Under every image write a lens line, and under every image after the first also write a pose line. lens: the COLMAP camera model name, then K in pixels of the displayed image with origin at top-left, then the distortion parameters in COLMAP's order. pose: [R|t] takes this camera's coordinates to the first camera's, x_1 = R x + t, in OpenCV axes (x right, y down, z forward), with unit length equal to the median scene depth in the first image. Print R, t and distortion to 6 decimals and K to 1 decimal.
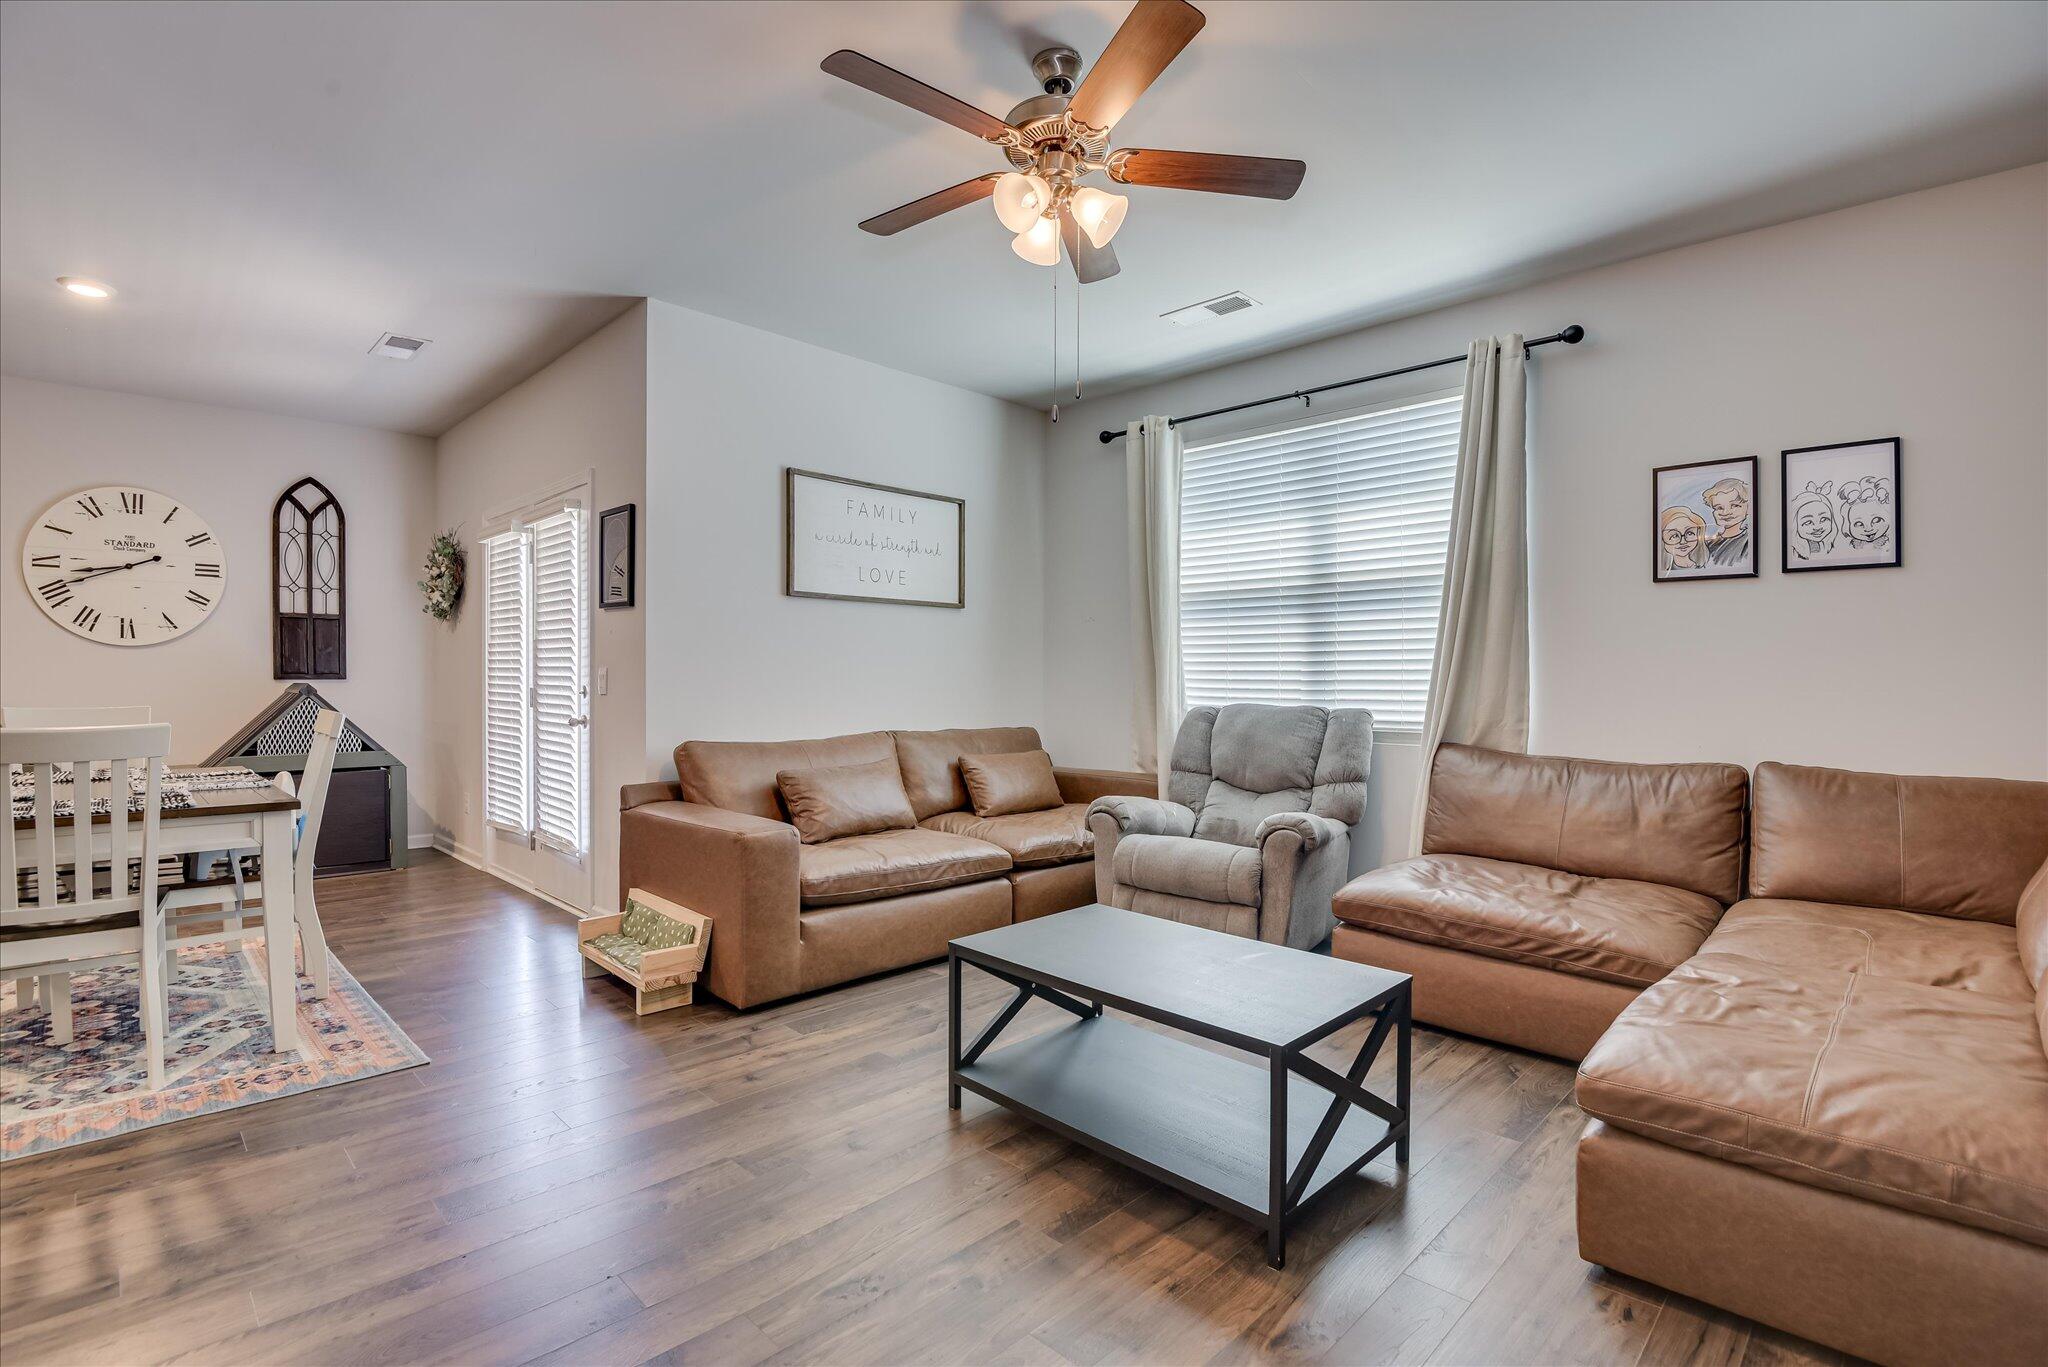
lens RADIAL K [[935.4, 0, 1023.0], [0, 935.4, 688.8], [0, 0, 1]] dist [-0.040716, -0.001592]
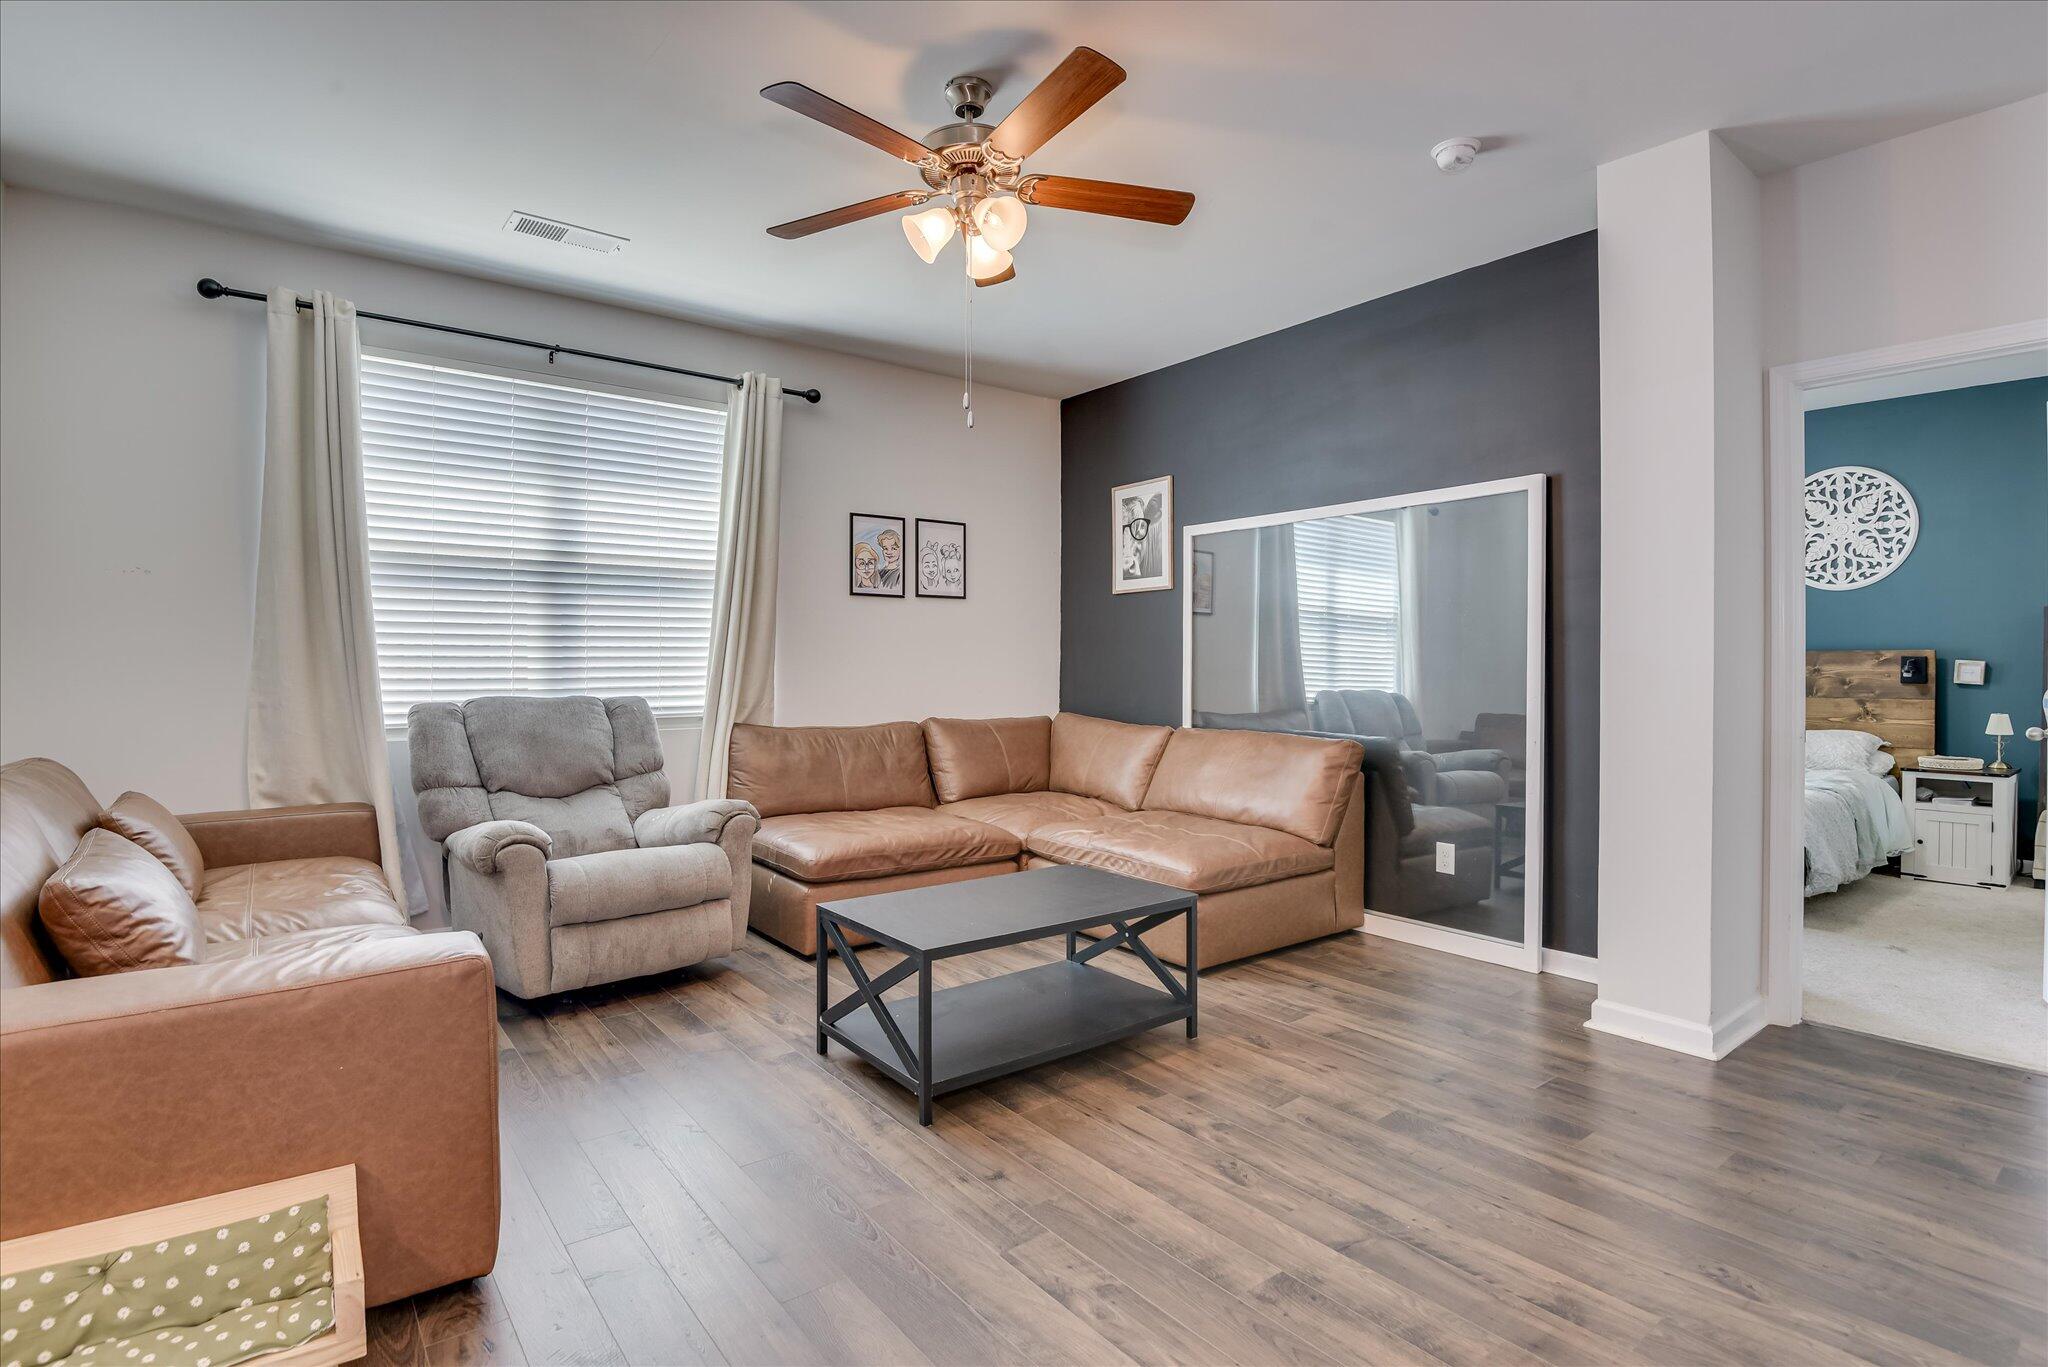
lens RADIAL K [[975.2, 0, 1037.5], [0, 975.2, 675.3], [0, 0, 1]] dist [0.024385, -0.000368]
pose [[0.133532, -0.013173, 0.990957, -0.687690], [0.012771, 0.999852, 0.011570, -0.008792], [-0.990962, 0.011111, 0.133680, 0.496559]]
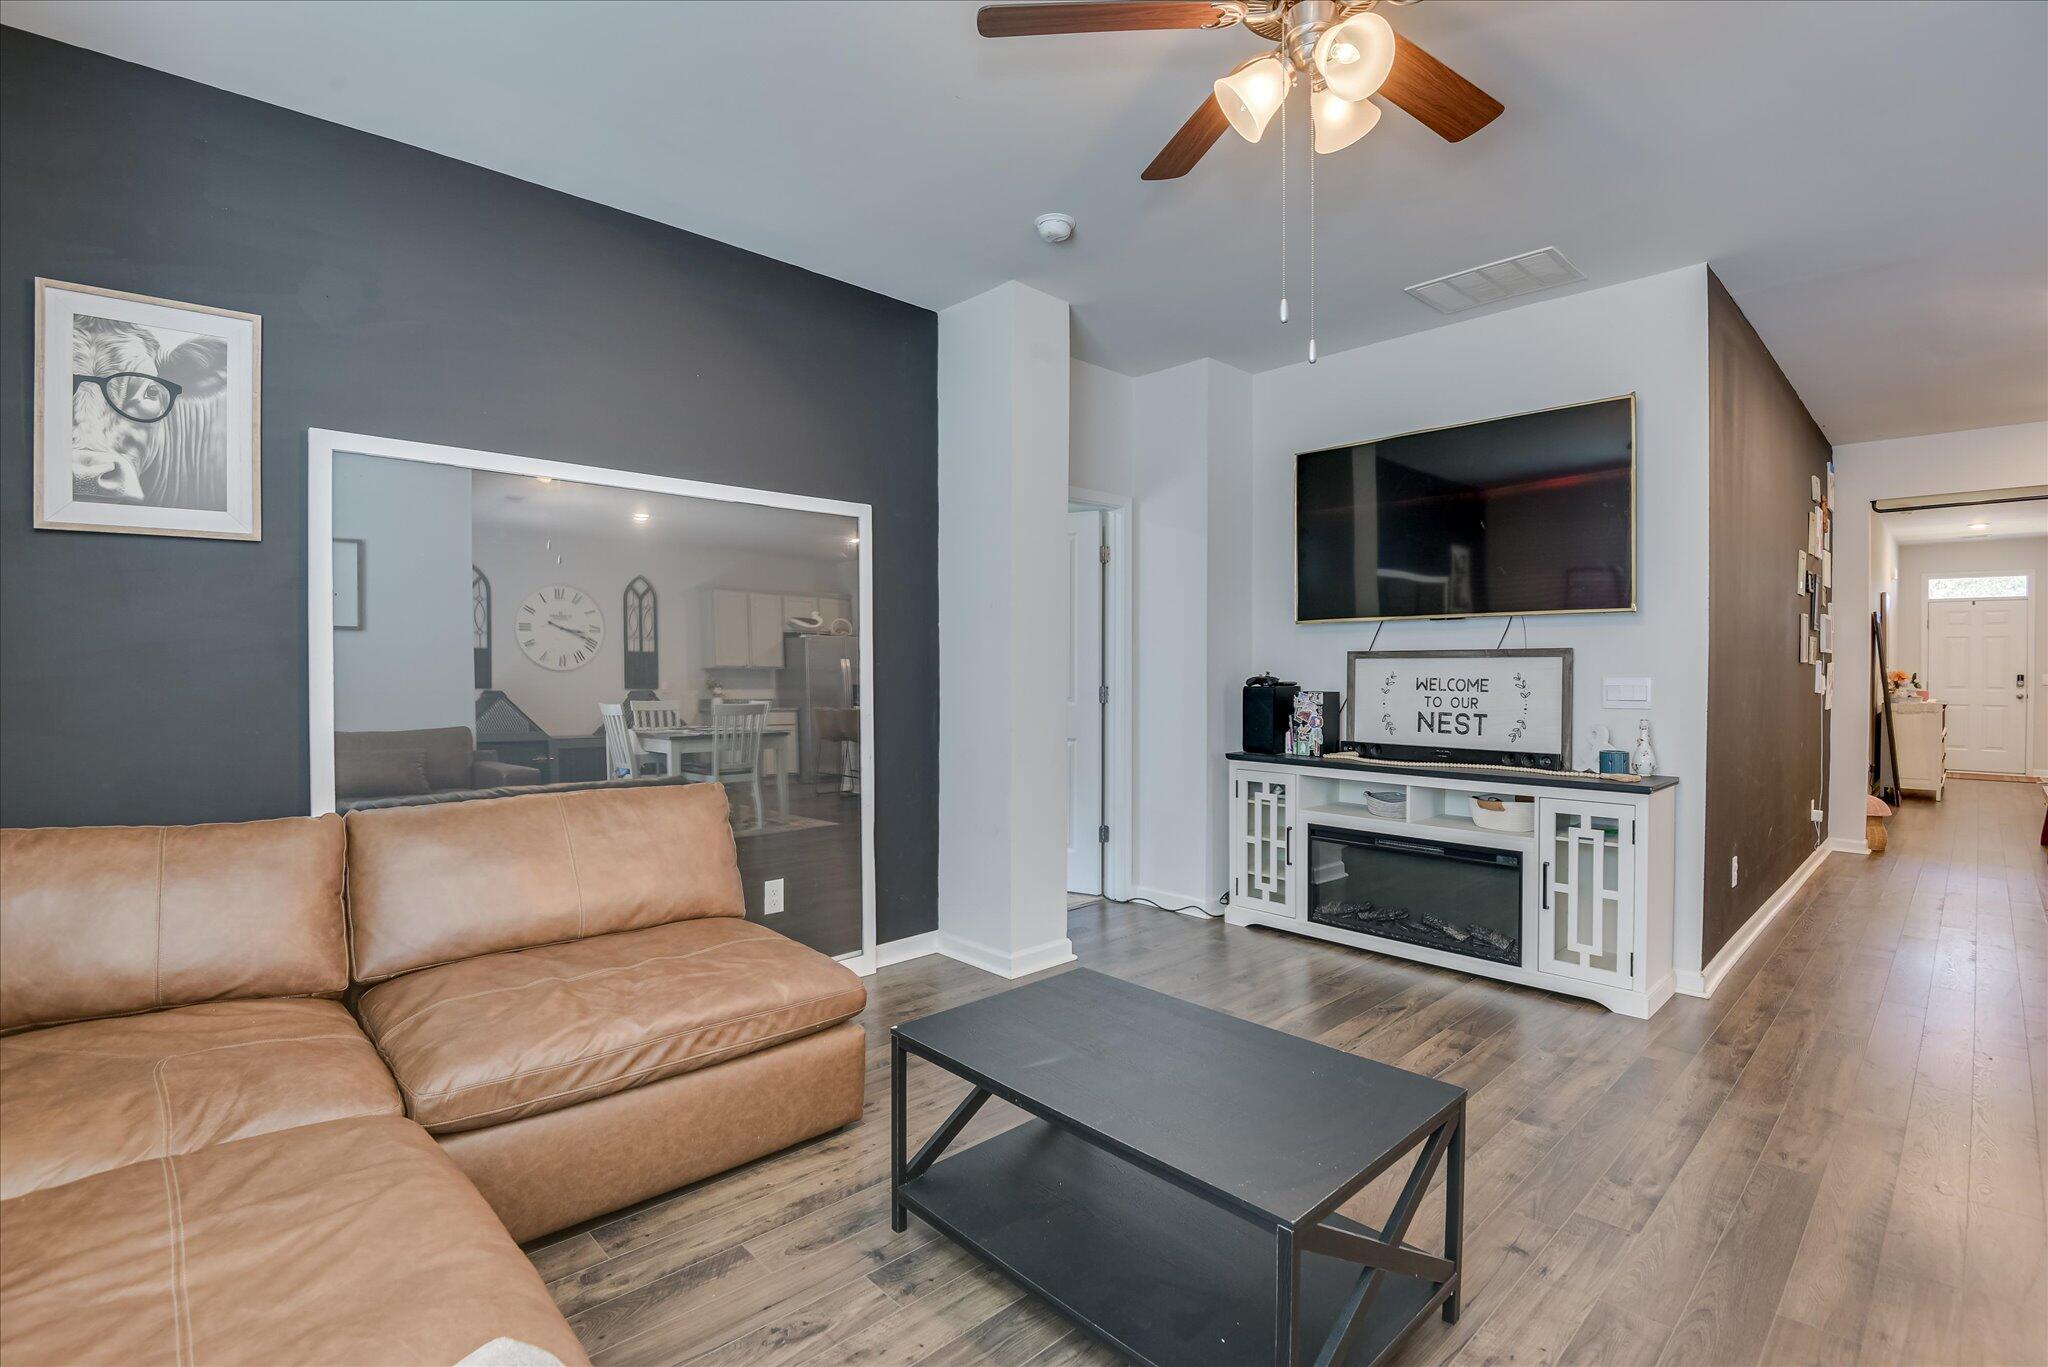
lens RADIAL K [[935.4, 0, 1023.0], [0, 935.4, 688.8], [0, 0, 1]] dist [-0.040716, -0.001592]
pose [[-0.998531, -0.007558, 0.053663, 0.086248], [-0.005527, 0.999267, 0.037886, -0.034125], [-0.053910, 0.037533, -0.997840, 1.076290]]
